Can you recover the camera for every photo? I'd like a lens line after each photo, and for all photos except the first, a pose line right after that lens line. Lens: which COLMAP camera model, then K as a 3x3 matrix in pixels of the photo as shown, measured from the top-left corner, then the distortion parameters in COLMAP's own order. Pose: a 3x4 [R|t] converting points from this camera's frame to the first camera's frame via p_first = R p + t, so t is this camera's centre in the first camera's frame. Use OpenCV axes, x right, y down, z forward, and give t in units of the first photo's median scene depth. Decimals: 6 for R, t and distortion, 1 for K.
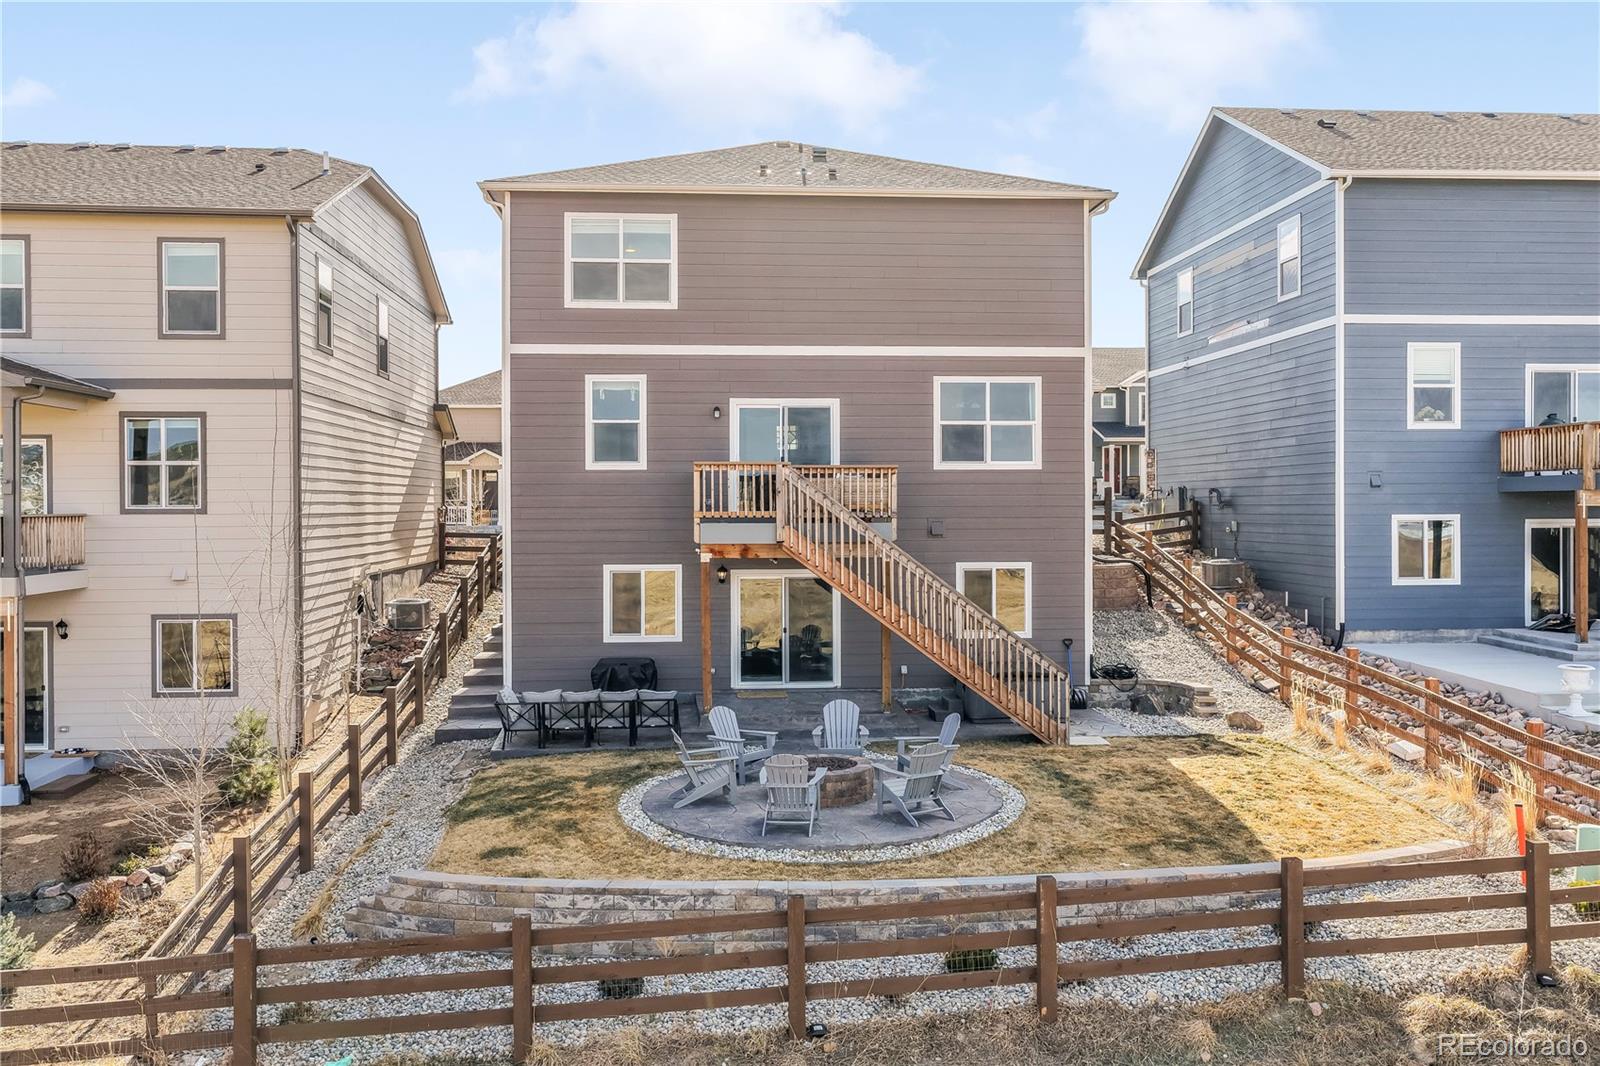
lens RADIAL K [[1343.3, 0, 800.0], [0, 1343.3, 533.0], [0, 0, 1]] dist [-0.001081, 0.005173]
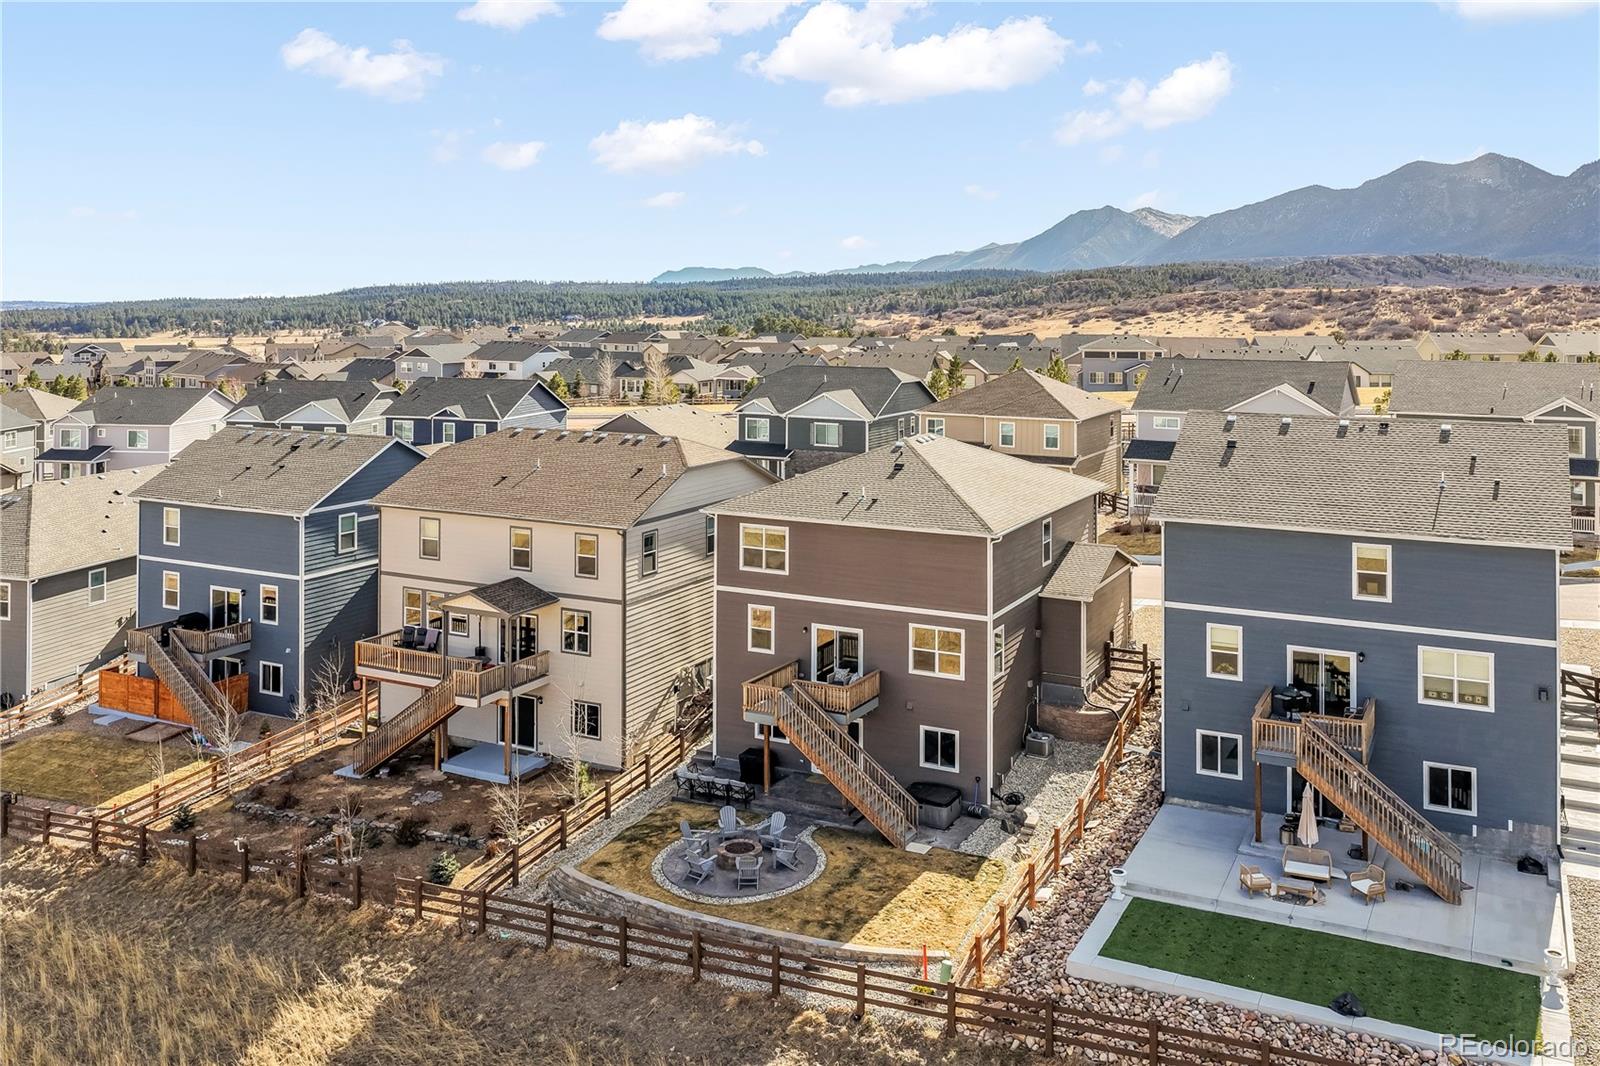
lens RADIAL K [[1365.9, 0, 796.0], [0, 1365.9, 302.7], [0, 0, 1]] dist [0.007875, -0.008107]
pose [[0.848509, 0.004745, -0.529159, 0.986050], [-0.015327, 0.999761, -0.015611, -0.539042], [0.528959, 0.021356, 0.848379, -0.716931]]
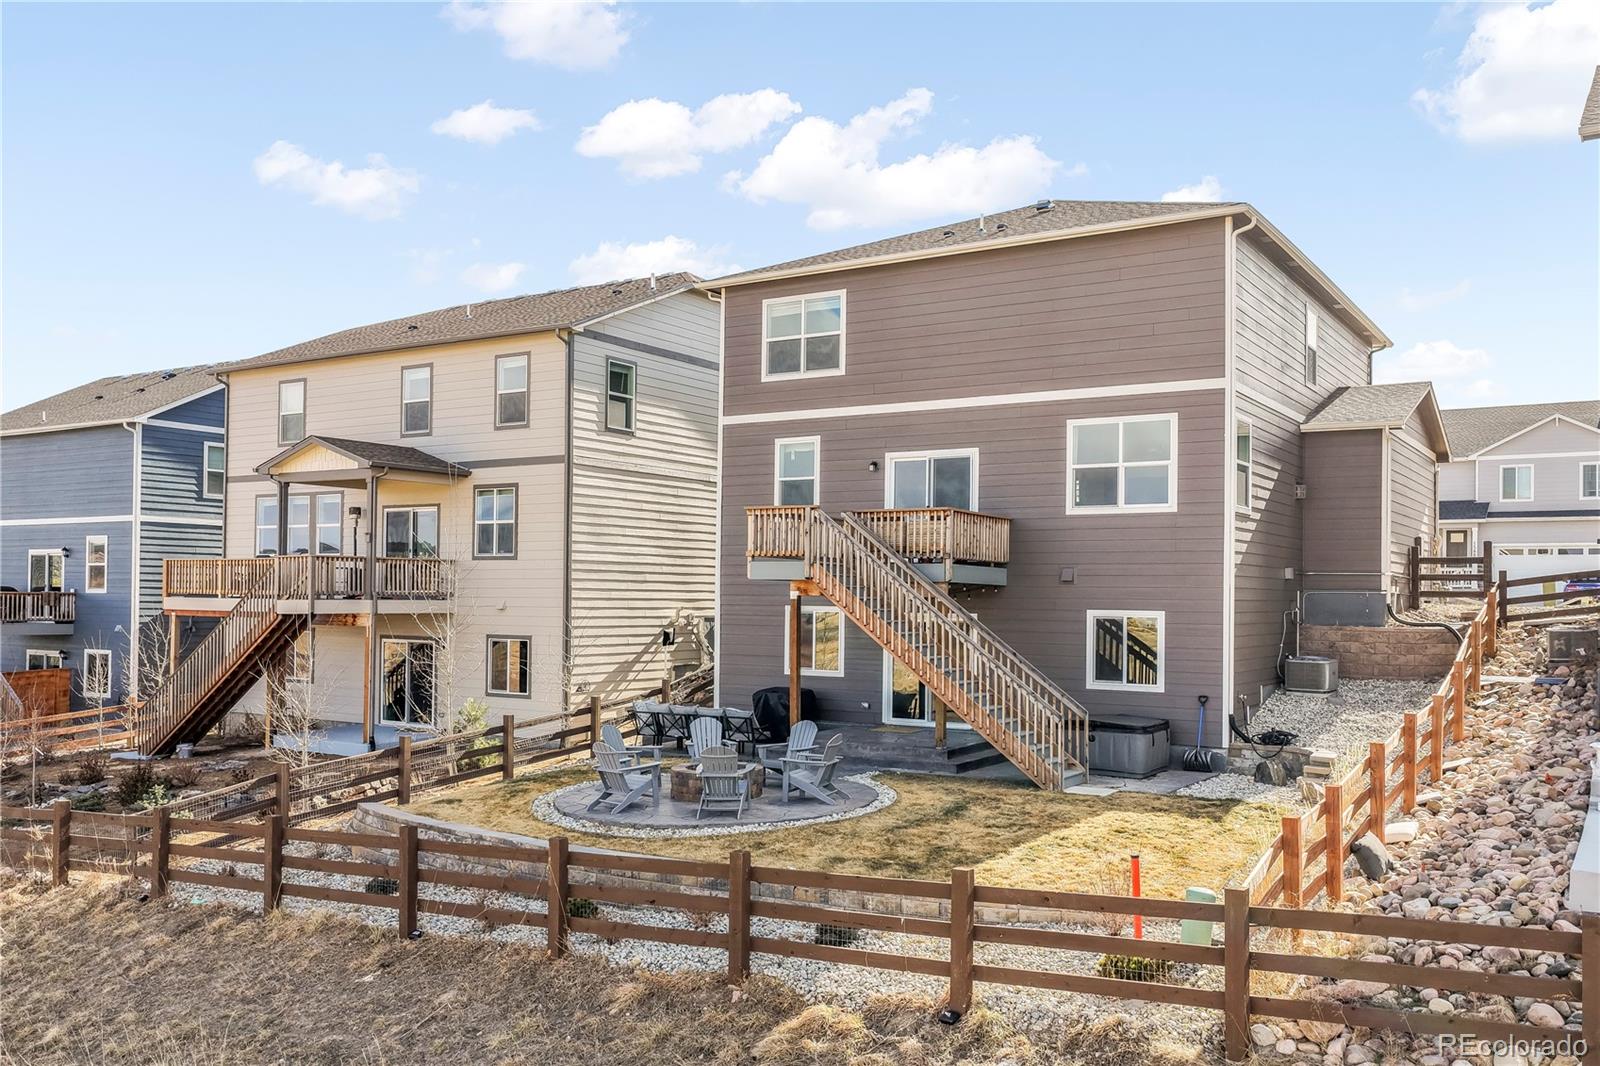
lens RADIAL K [[1338.9, 0, 806.7], [0, 1338.9, 596.1], [0, 0, 1]] dist [-0.001342, 0.015109]
pose [[0.801704, 0.011249, -0.597615, 0.543093], [-0.025271, 0.999567, -0.015087, 0.032359], [0.597187, 0.027197, 0.801641, 0.105093]]
